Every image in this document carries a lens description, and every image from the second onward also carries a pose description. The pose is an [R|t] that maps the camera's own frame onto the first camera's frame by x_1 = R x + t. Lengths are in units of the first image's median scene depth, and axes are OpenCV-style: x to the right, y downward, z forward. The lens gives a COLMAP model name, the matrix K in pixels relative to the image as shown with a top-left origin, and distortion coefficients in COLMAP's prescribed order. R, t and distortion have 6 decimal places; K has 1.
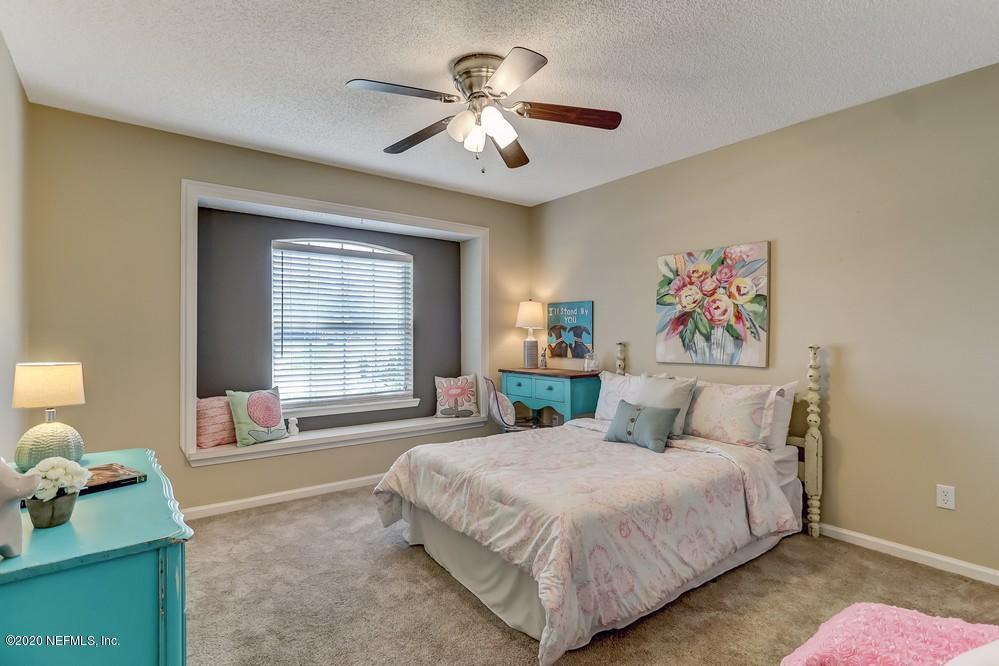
lens RADIAL K [[495.0, 0, 493.6], [0, 495.0, 335.5], [0, 0, 1]] dist [-0.011718, 0.005224]
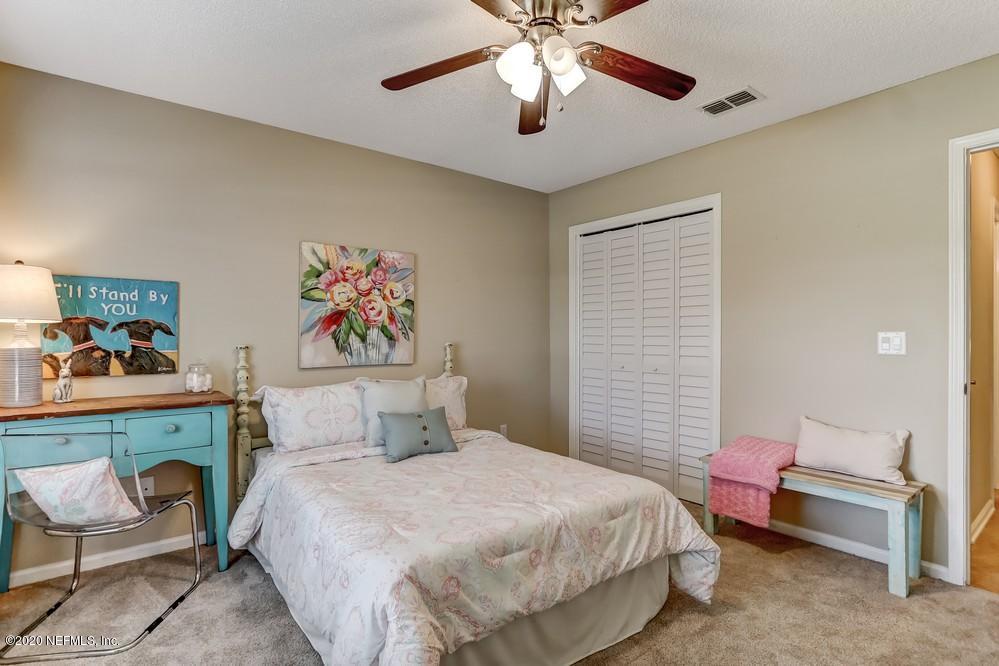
lens RADIAL K [[495.0, 0, 493.5], [0, 495.0, 333.4], [0, 0, 1]] dist [-0.011718, 0.005224]
pose [[-0.013929, 0.003988, 0.999895, -0.536641], [0.002035, 0.999990, -0.003960, -0.000879], [-0.999901, 0.001979, -0.013937, 0.739746]]
